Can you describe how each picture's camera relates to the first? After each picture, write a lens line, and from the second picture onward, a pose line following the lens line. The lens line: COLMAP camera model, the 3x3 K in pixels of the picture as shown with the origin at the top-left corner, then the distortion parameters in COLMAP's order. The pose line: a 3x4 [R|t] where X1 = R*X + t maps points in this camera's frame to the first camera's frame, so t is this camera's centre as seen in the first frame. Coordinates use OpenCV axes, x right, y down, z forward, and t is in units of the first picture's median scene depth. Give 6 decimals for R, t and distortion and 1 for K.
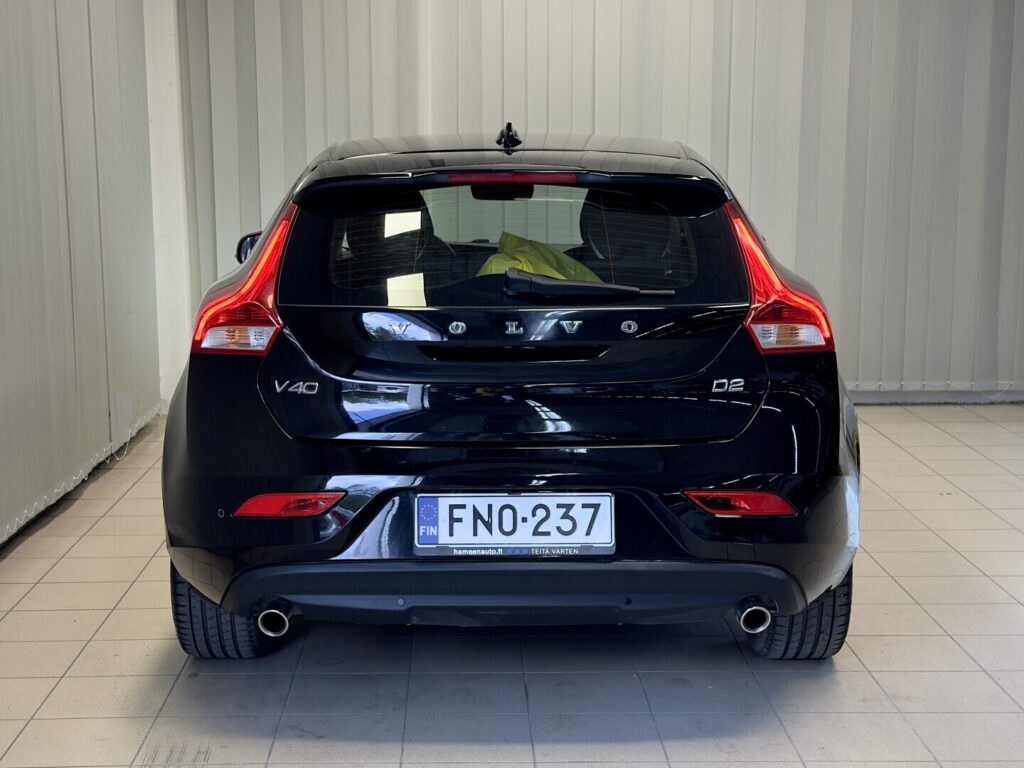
lens RADIAL K [[1522.6, 0, 494.0], [0, 1522.6, 385.1], [0, 0, 1]] dist [0.153712, 0.022687]
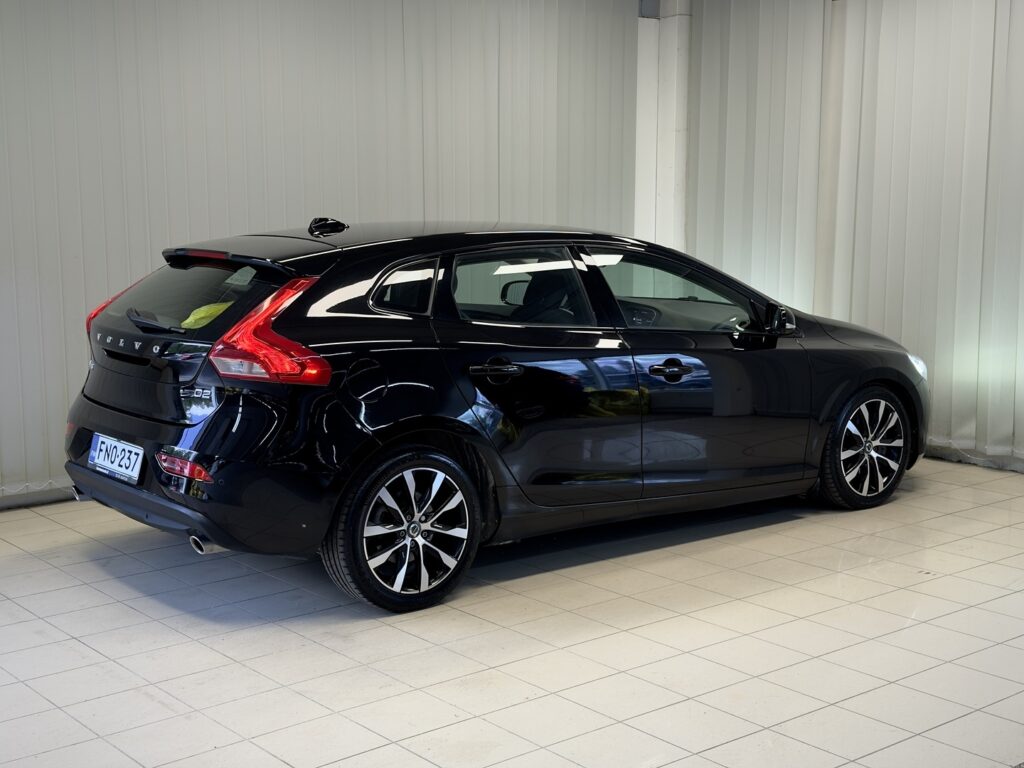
lens RADIAL K [[1418.9, 0, 512.0], [0, 1418.9, 384.0], [0, 0, 1]] dist [0.153543, -0.042822]
pose [[0.622708, 0.115772, -0.773842, 1.515464], [-0.127031, 0.990831, 0.046014, -0.120017], [0.772074, 0.069648, 0.631705, 0.323436]]
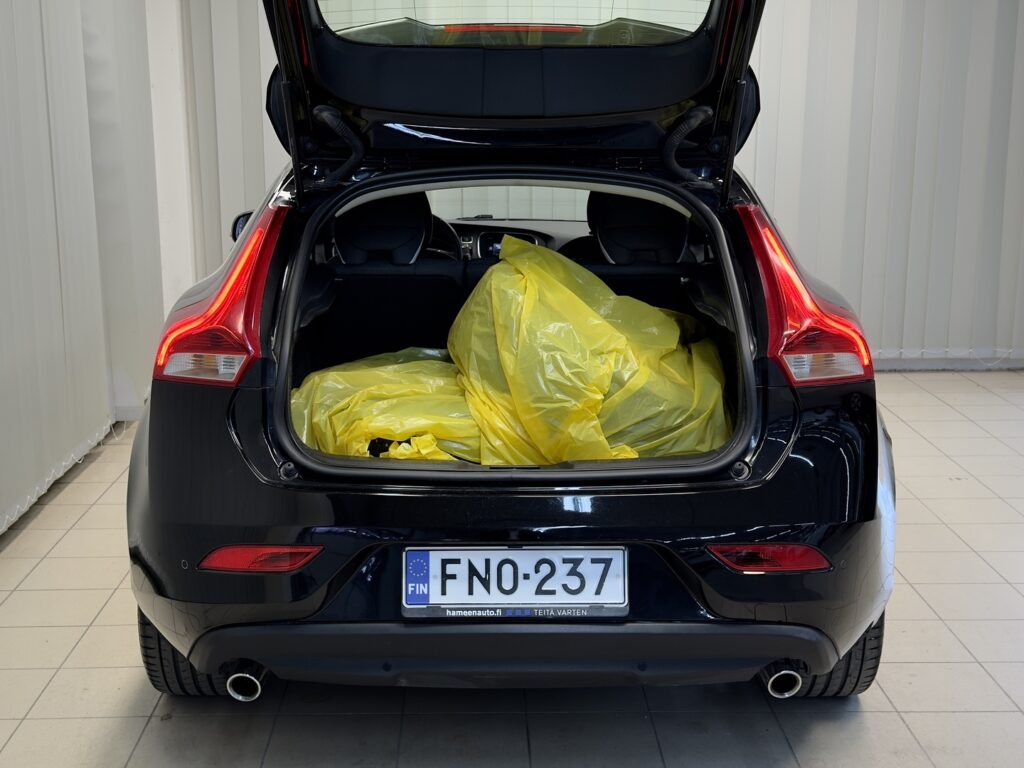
lens RADIAL K [[1418.9, 0, 512.0], [0, 1418.9, 384.0], [0, 0, 1]] dist [0.153543, -0.042822]
pose [[0.999962, 0.003239, 0.008079, 0.004553], [-0.003588, 0.999043, 0.043599, -0.059365], [-0.007930, -0.043626, 0.999016, 0.178142]]
